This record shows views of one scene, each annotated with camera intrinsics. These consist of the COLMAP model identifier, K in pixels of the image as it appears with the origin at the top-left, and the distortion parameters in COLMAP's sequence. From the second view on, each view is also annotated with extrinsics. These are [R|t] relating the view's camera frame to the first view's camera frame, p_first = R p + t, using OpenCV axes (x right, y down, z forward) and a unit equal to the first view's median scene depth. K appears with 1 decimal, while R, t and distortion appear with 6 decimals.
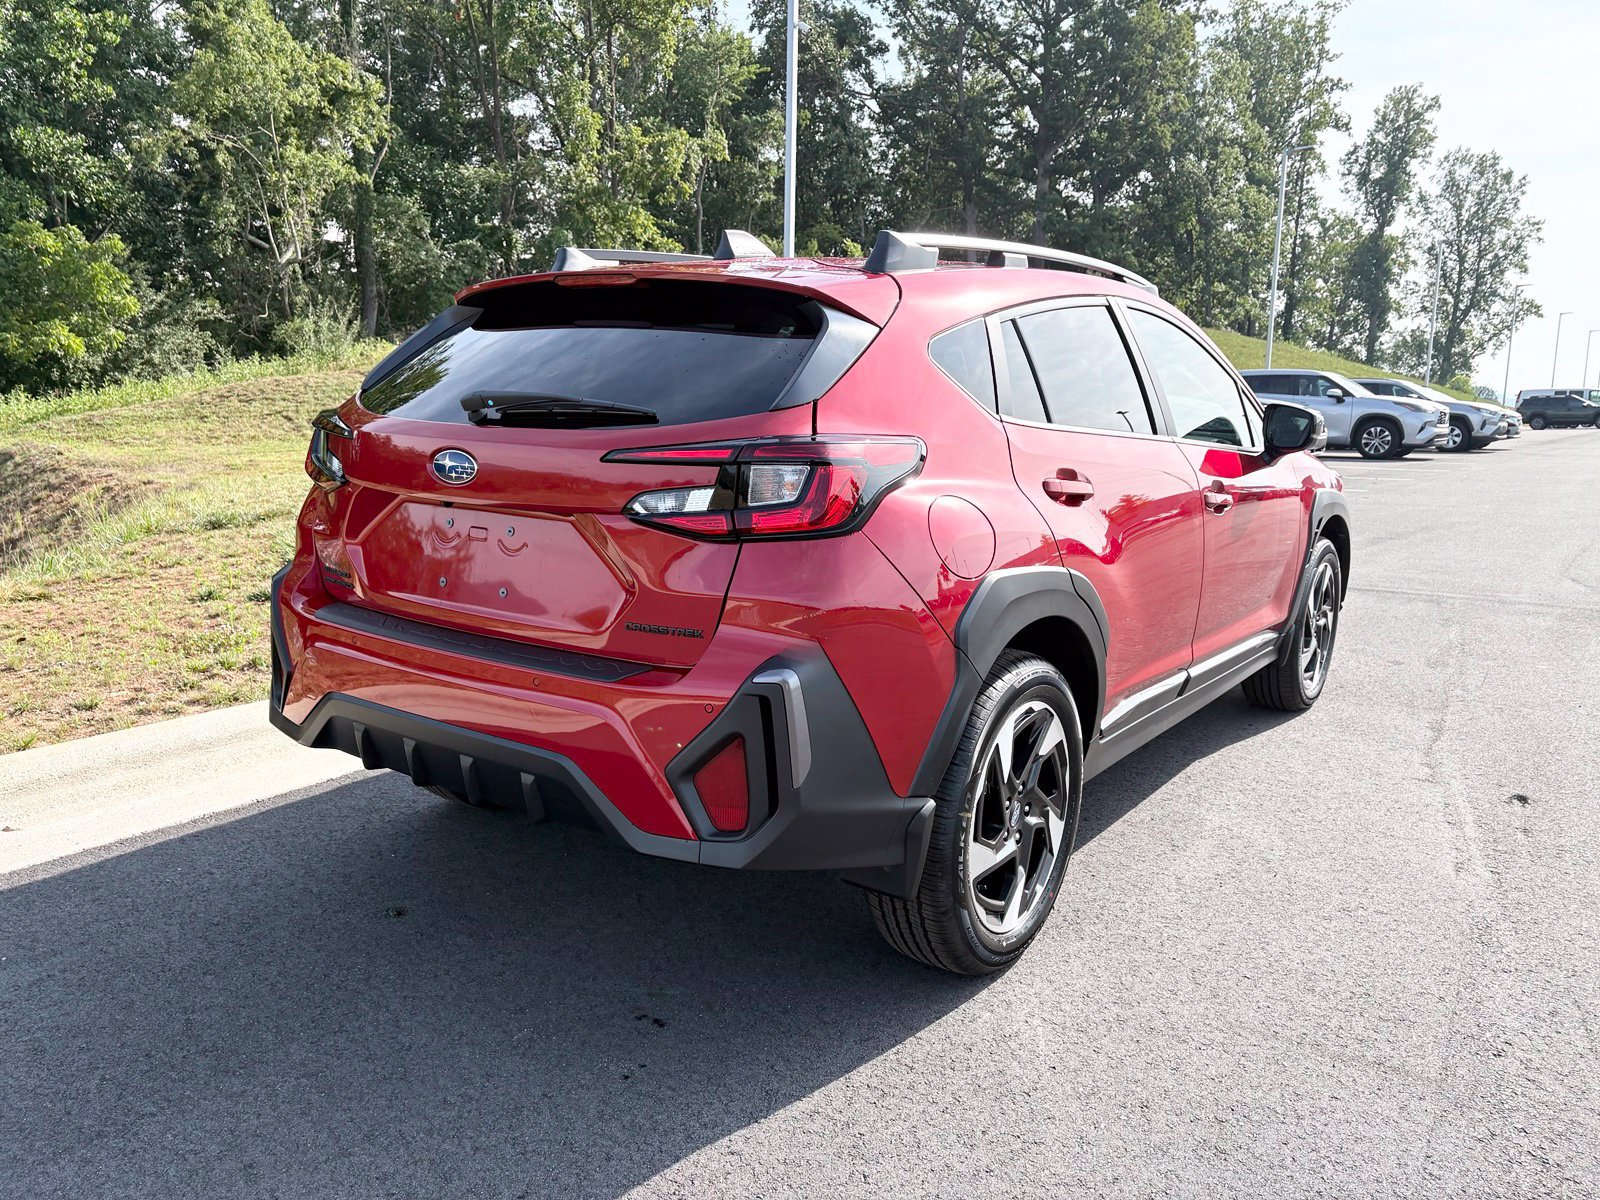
lens RADIAL K [[1211.5, 0, 765.5], [0, 1211.5, 613.7], [0, 0, 1]] dist [0.034513, -0.041140]
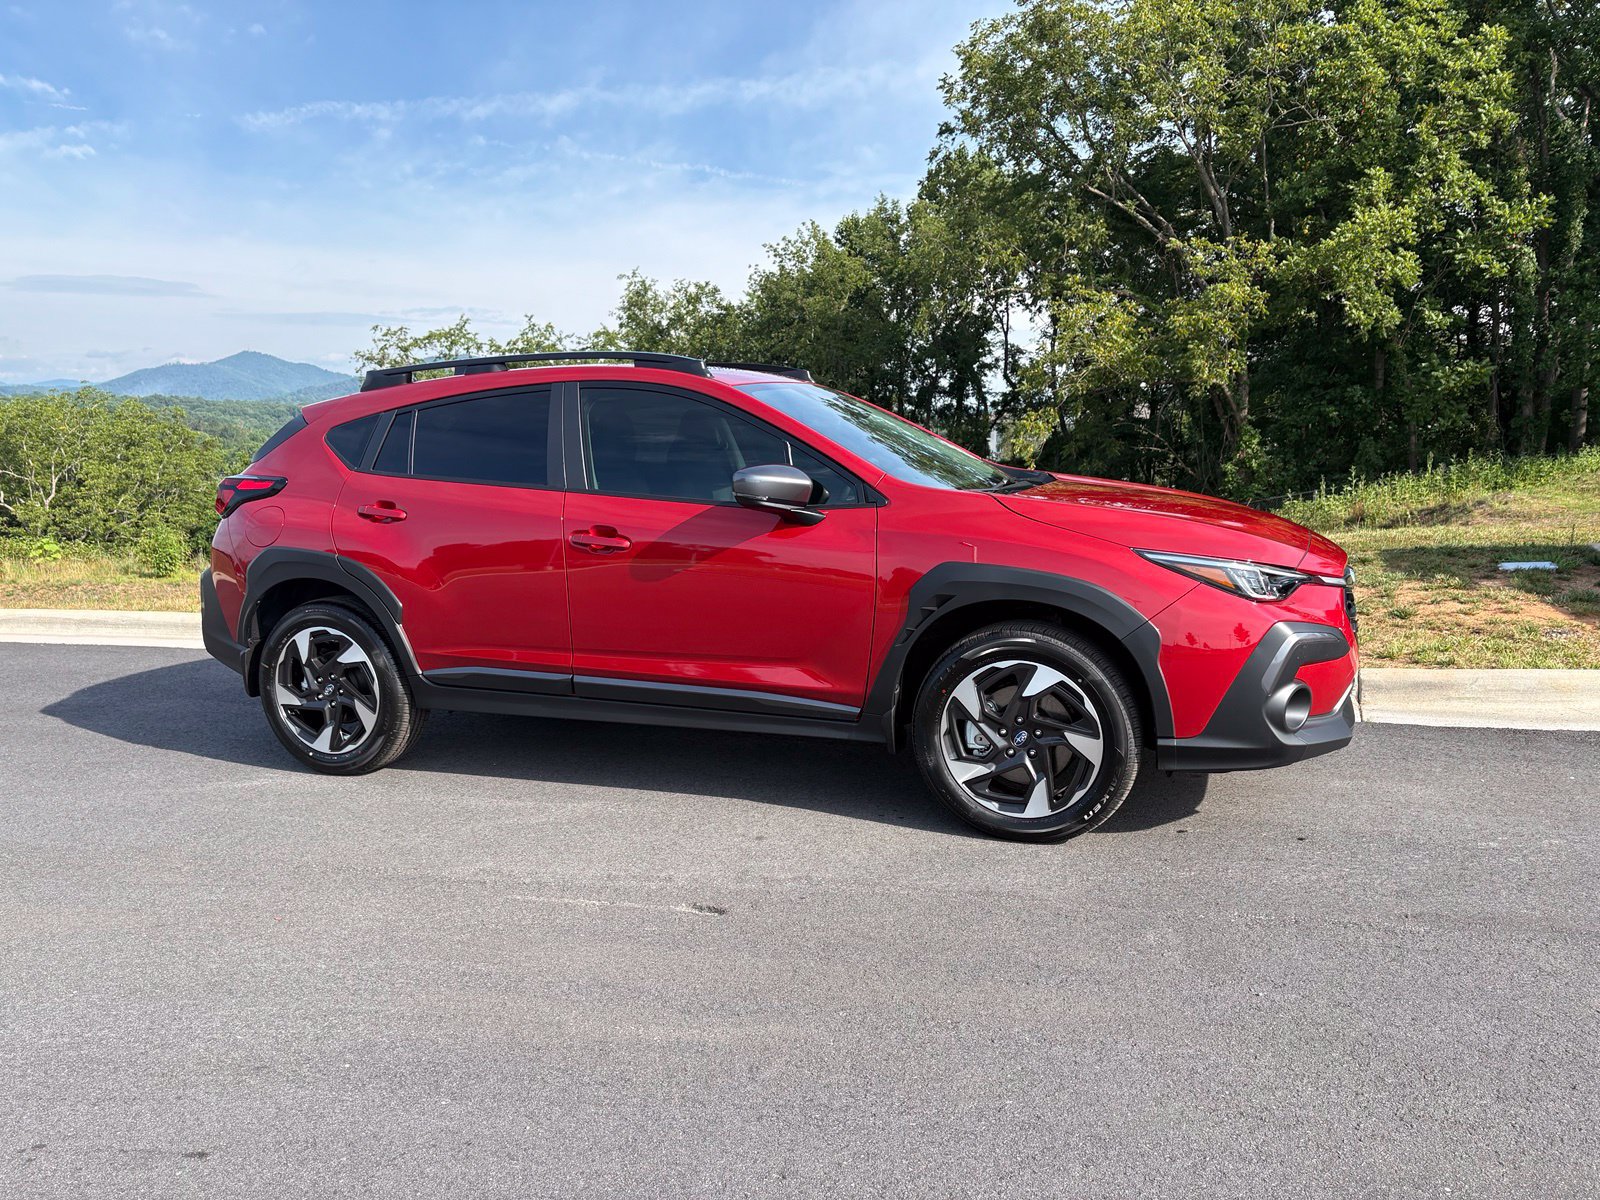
lens RADIAL K [[1211.5, 0, 793.3], [0, 1211.5, 602.6], [0, 0, 1]] dist [0.034513, -0.041140]
pose [[0.253088, 0.106306, -0.961585, 0.179134], [-0.155850, 0.985443, 0.067924, -0.016323], [0.954807, 0.132672, 0.265972, 0.098794]]
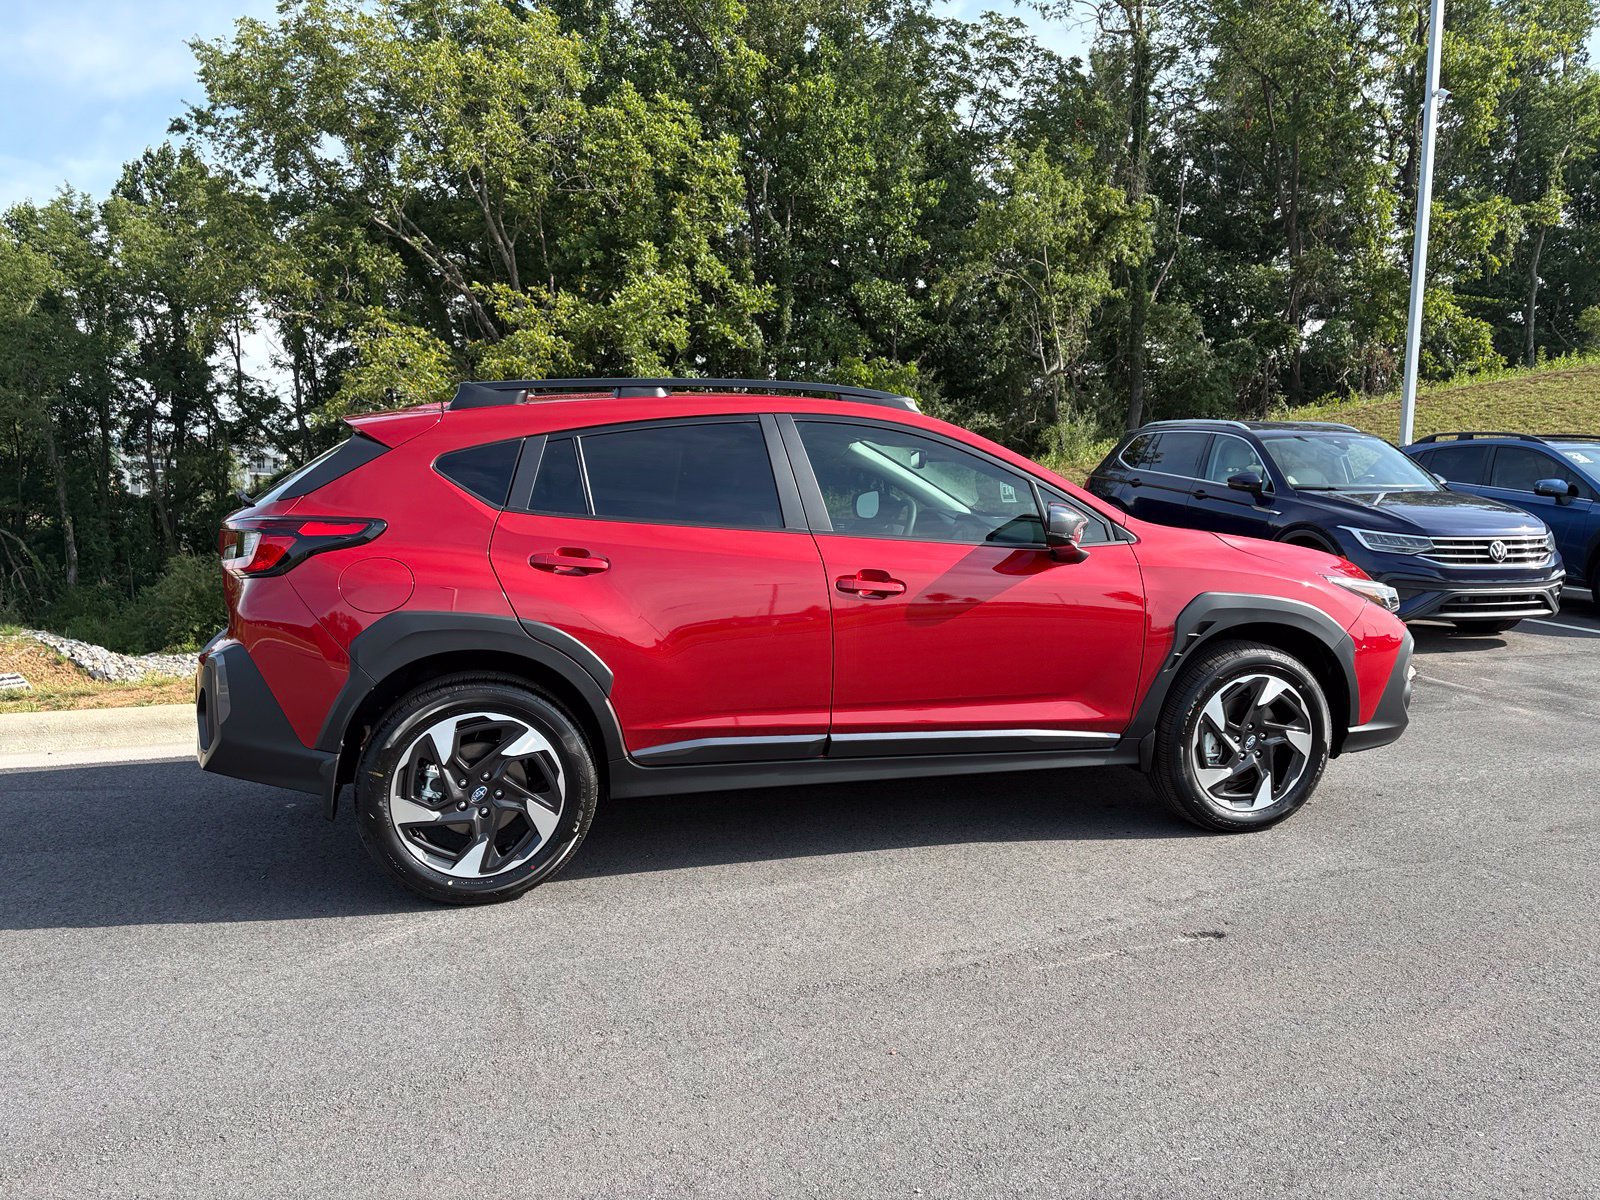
lens RADIAL K [[1211.5, 0, 800.5], [0, 1211.5, 598.8], [0, 0, 1]] dist [0.034513, -0.041140]
pose [[0.790699, 0.050168, -0.610146, 0.113031], [-0.104397, 0.993088, -0.053634, -0.001615], [0.603238, 0.106105, 0.790472, 0.008775]]
